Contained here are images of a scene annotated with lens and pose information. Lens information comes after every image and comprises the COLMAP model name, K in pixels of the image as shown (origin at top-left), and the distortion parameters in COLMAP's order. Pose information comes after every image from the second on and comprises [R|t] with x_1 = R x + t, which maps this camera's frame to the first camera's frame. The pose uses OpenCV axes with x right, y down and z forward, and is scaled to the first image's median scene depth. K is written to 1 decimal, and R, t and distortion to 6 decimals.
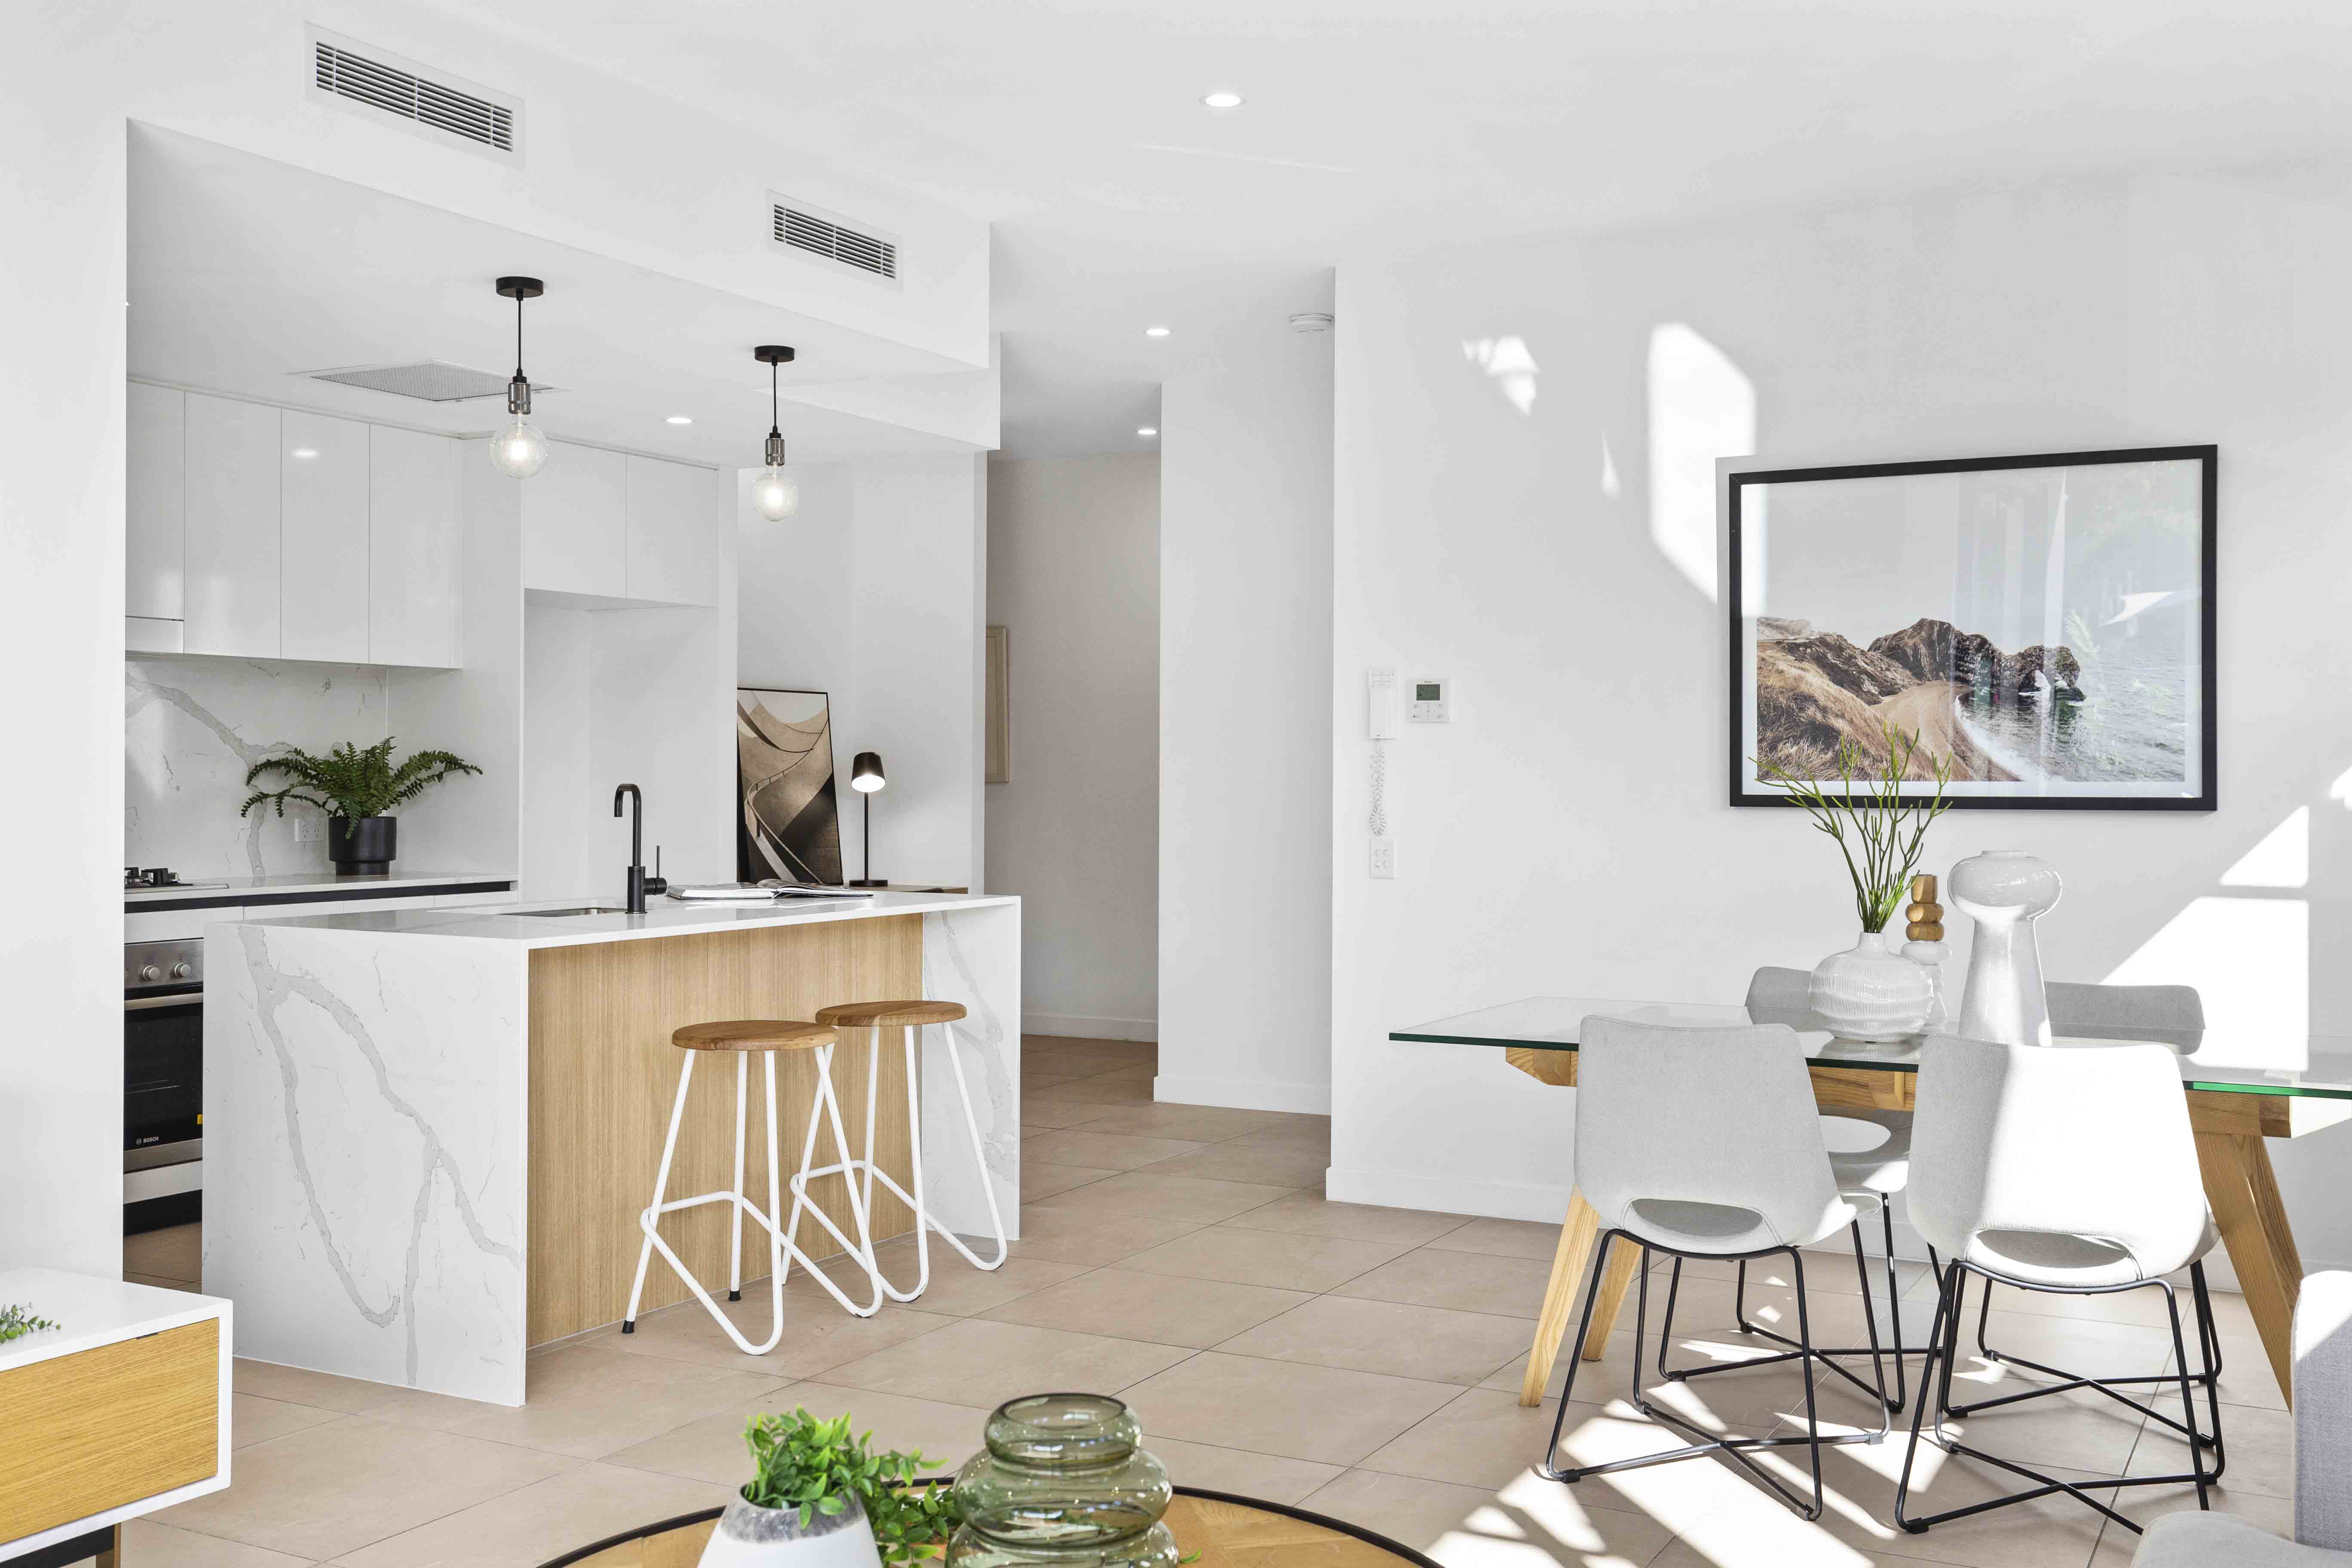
lens RADIAL K [[2317.7, 0, 1176.0], [0, 2317.7, 784.0], [0, 0, 1]] dist [0.003658, -0.000611]
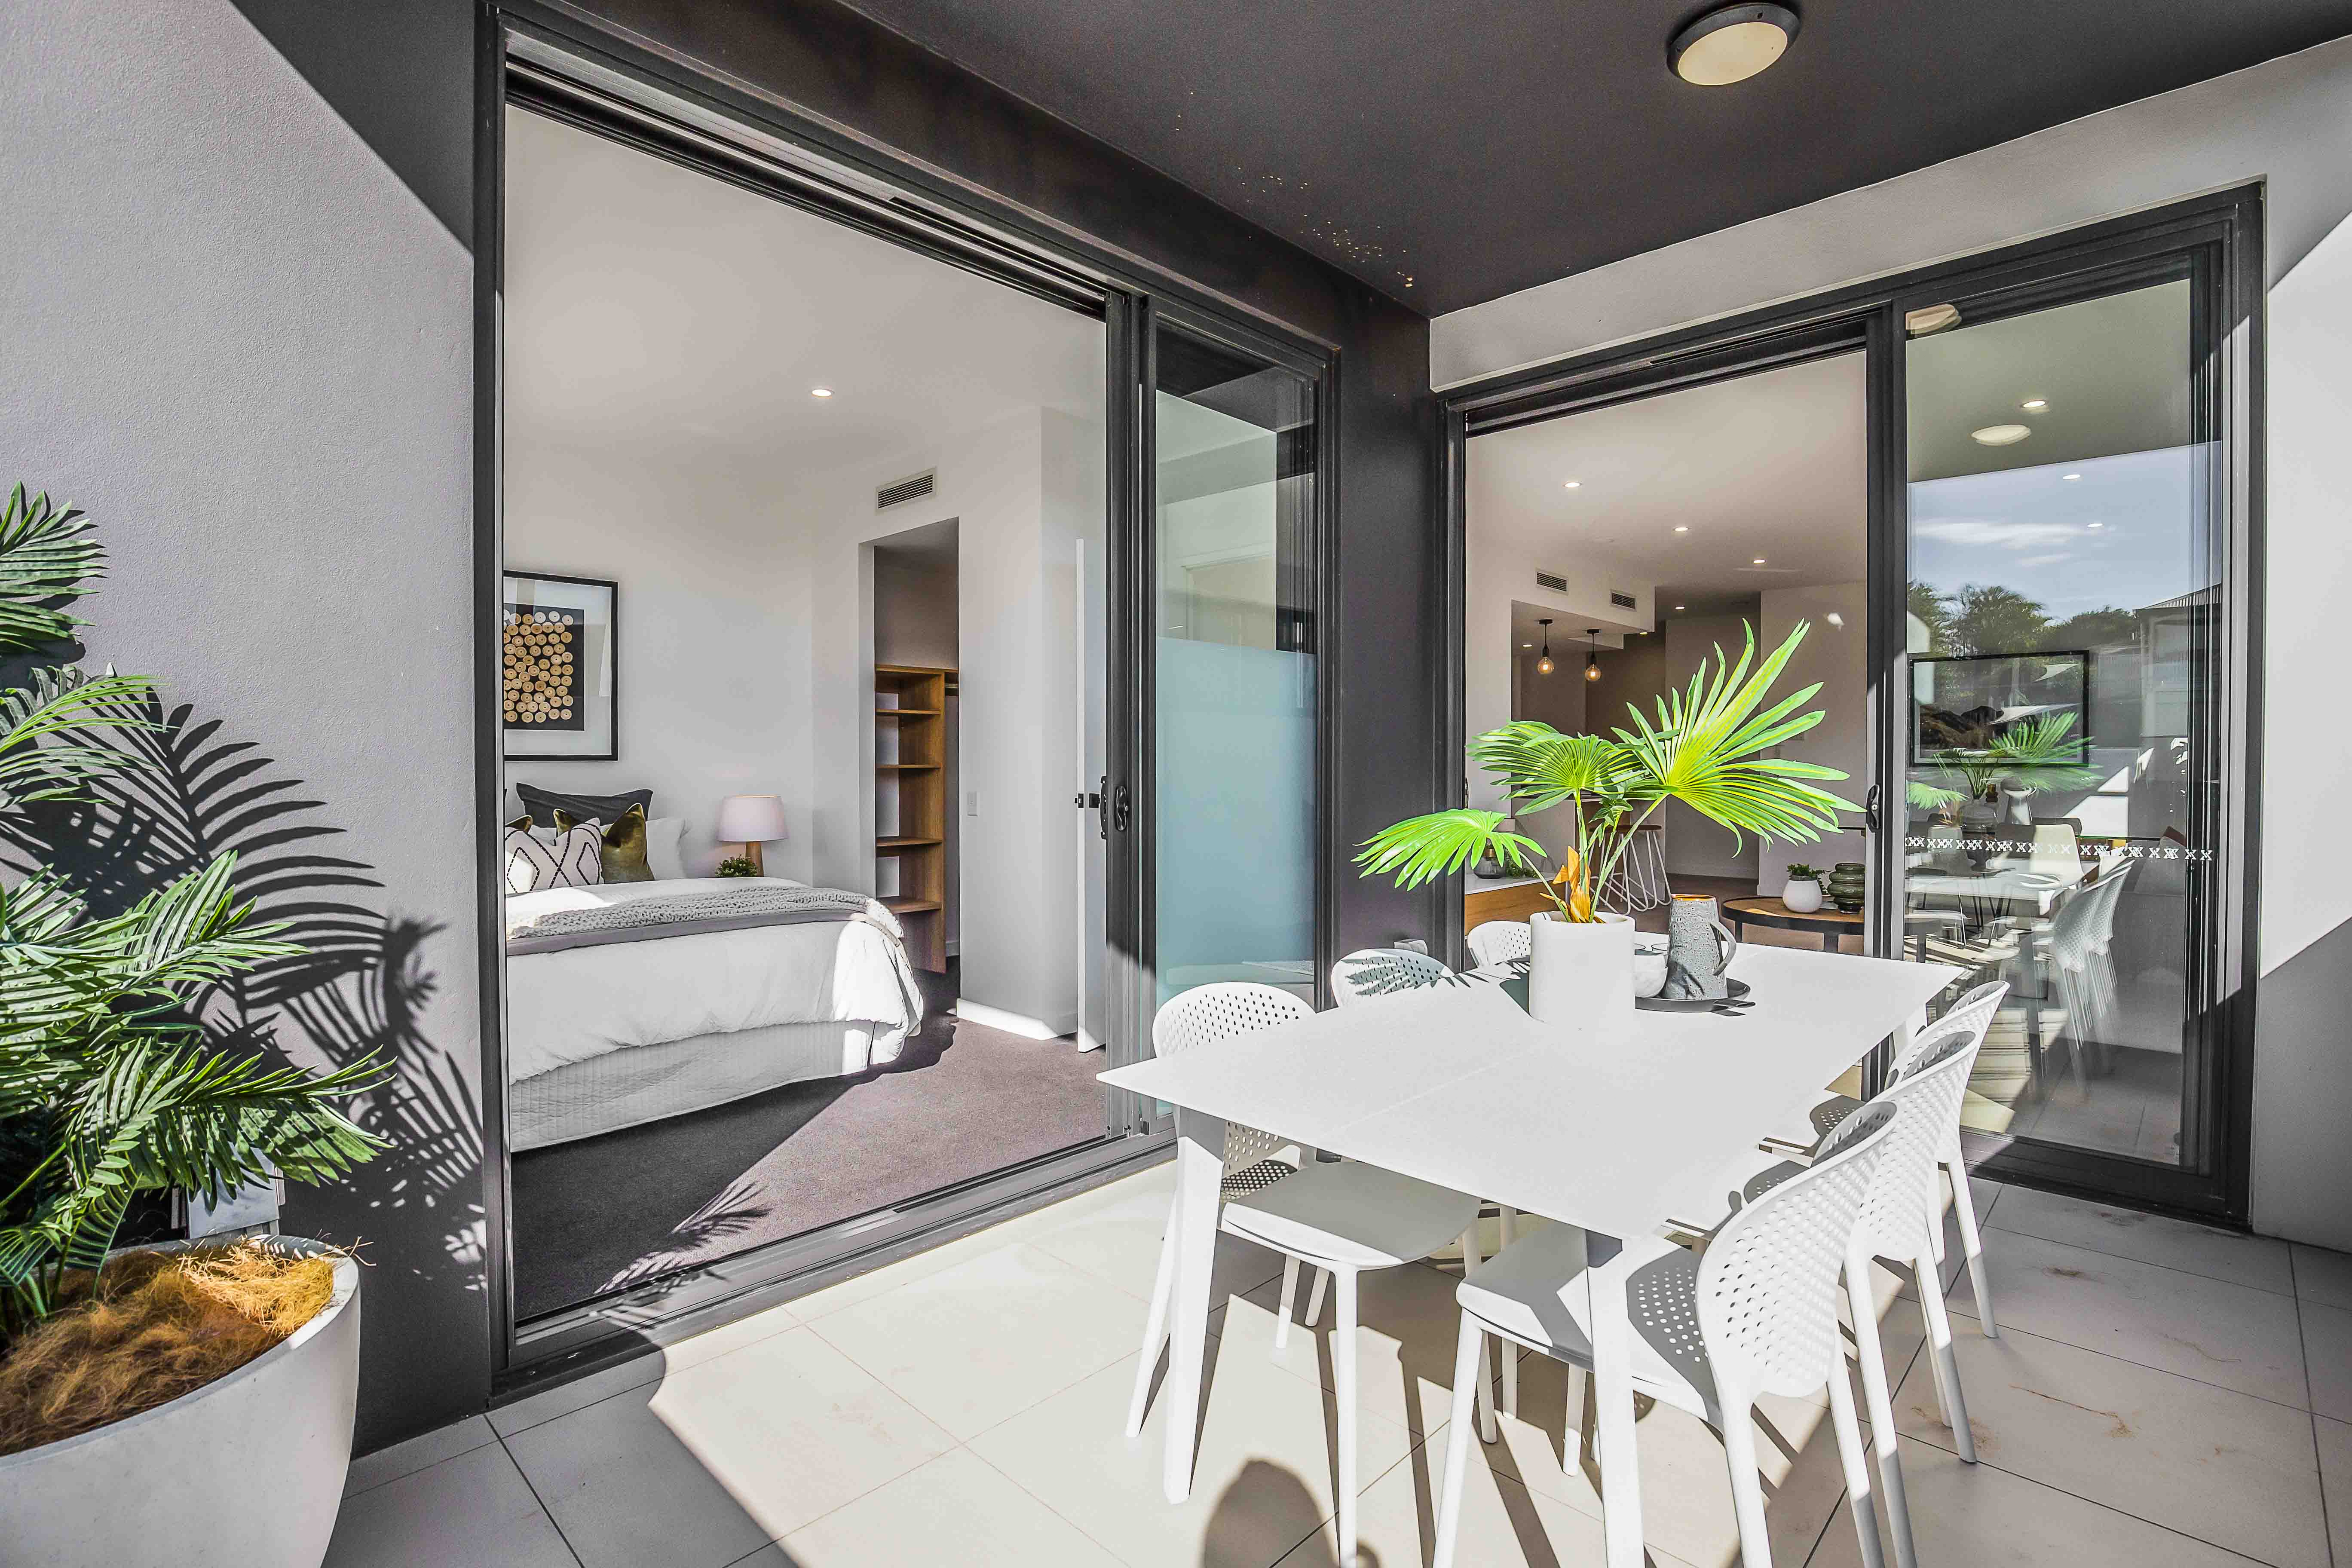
lens RADIAL K [[1099.7, 0, 1184.3], [0, 1099.7, 783.4], [0, 0, 1]] dist [-0.001727, -0.000303]
pose [[0.964483, 0.003697, -0.264120, -0.320005], [-0.001023, 0.999947, 0.010261, 0.018899], [0.264144, -0.009626, 0.964435, -0.702212]]
